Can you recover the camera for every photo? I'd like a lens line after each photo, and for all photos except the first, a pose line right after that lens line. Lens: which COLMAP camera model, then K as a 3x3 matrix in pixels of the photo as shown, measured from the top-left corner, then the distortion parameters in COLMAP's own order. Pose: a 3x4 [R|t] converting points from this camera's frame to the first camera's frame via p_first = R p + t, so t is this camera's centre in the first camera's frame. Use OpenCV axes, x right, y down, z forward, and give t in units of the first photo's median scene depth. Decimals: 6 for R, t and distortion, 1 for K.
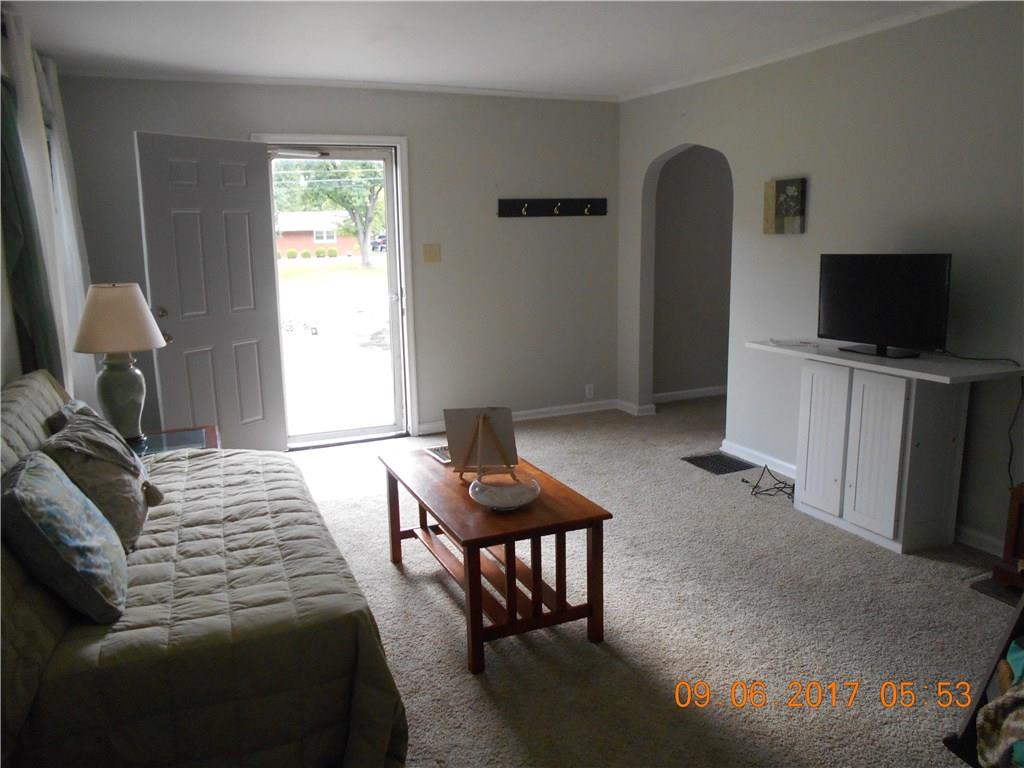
lens RADIAL K [[800.8, 0, 515.7], [0, 800.8, 373.4], [0, 0, 1]] dist [-0.012461, 0.073212]
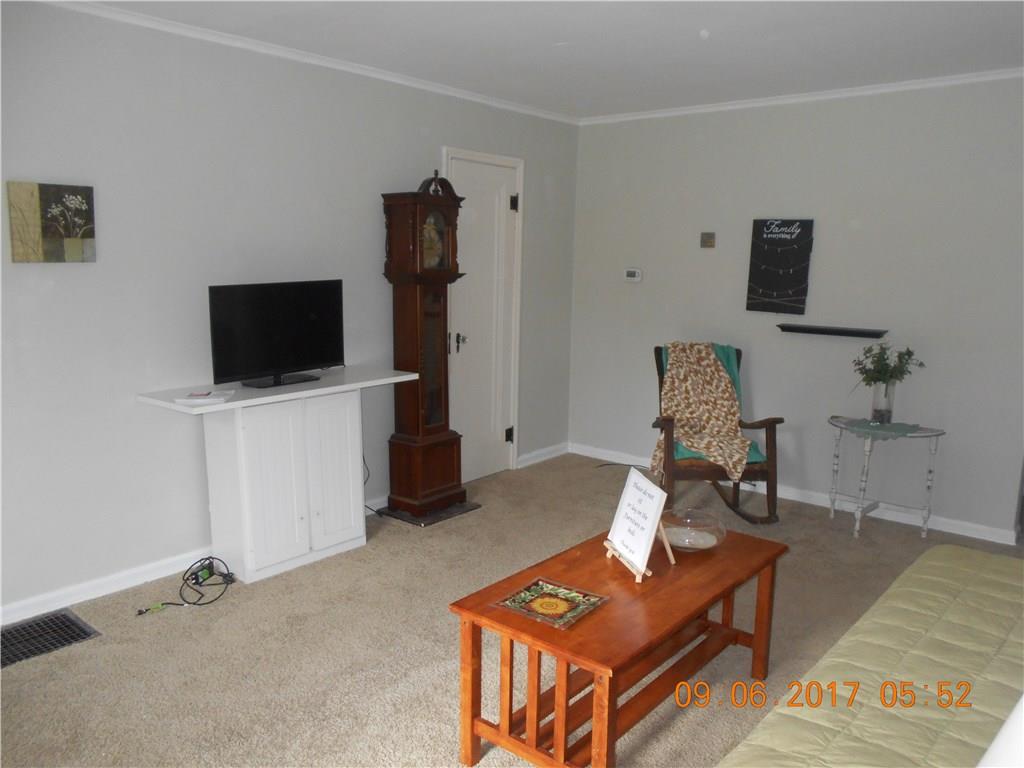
lens RADIAL K [[800.8, 0, 515.7], [0, 800.8, 373.4], [0, 0, 1]] dist [-0.012461, 0.073212]
pose [[-0.436508, -0.119197, 0.891770, -0.475978], [0.157791, 0.965680, 0.206312, -0.166986], [-0.885756, 0.230770, -0.402719, 0.975624]]
